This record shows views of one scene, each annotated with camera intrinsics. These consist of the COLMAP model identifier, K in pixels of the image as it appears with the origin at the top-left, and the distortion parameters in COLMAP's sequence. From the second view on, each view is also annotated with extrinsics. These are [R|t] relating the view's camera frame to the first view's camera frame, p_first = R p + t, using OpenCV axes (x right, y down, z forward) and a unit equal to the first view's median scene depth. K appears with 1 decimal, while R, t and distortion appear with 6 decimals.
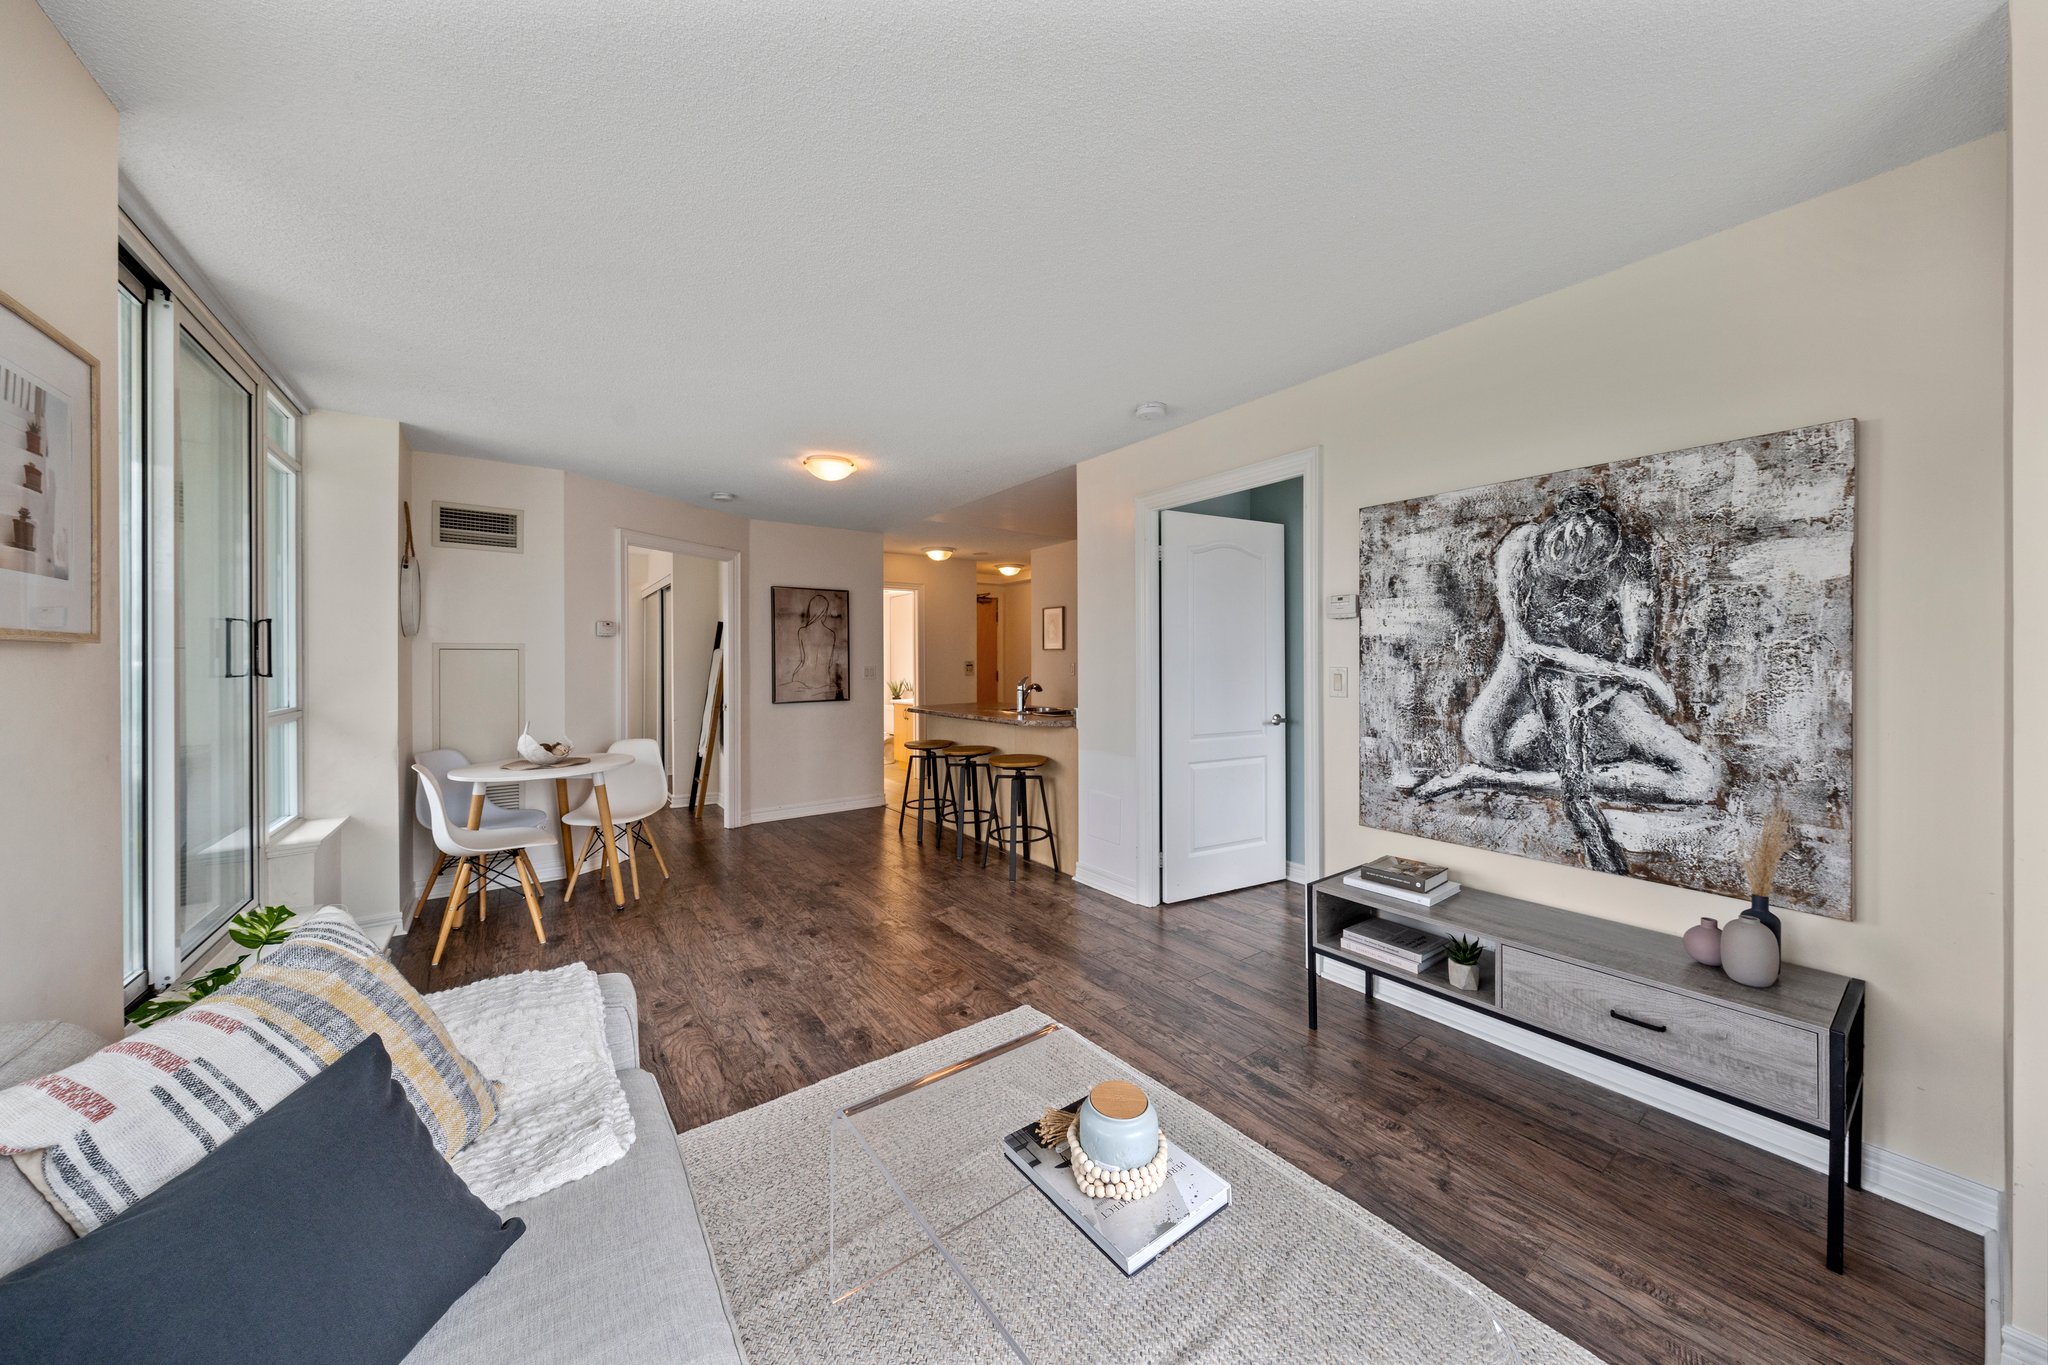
lens RADIAL K [[688.6, 0, 1019.2], [0, 688.6, 661.0], [0, 0, 1]] dist [0.001324, -0.003944]
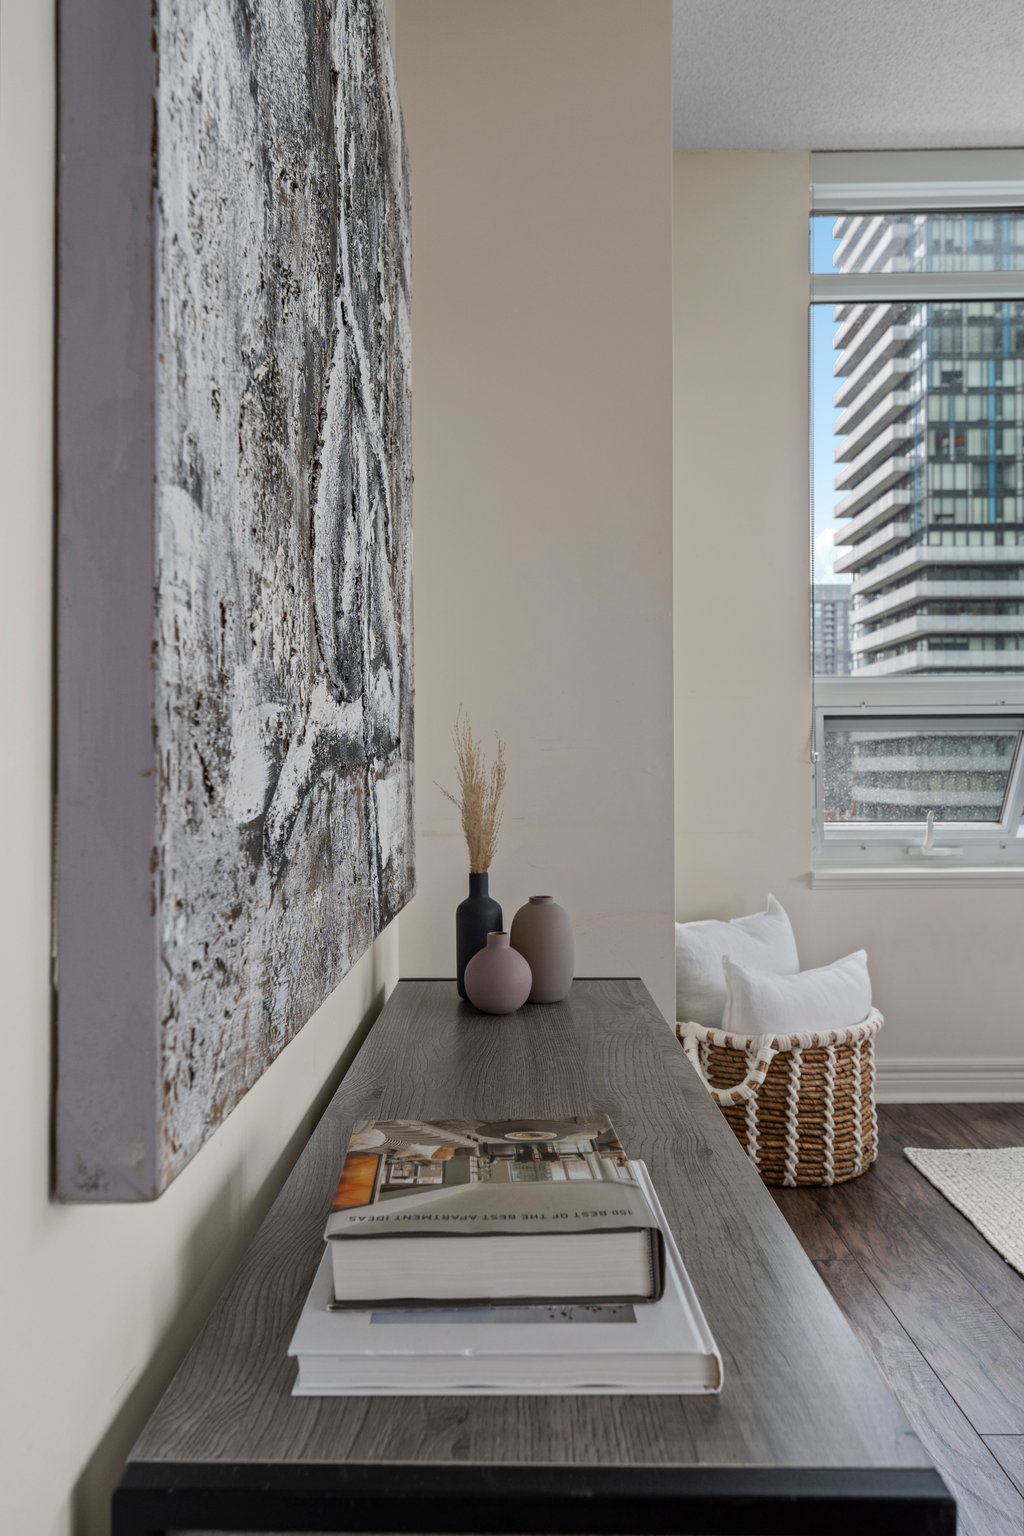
lens RADIAL K [[1017.6, 0, 506.5], [0, 1017.6, 765.6], [0, 0, 1]] dist [0.000981, 0.001135]
pose [[-0.806243, 0.012299, 0.591457, 0.382623], [0.009057, 0.999923, -0.008447, 0.185898], [-0.591515, -0.001453, -0.806293, 1.261081]]
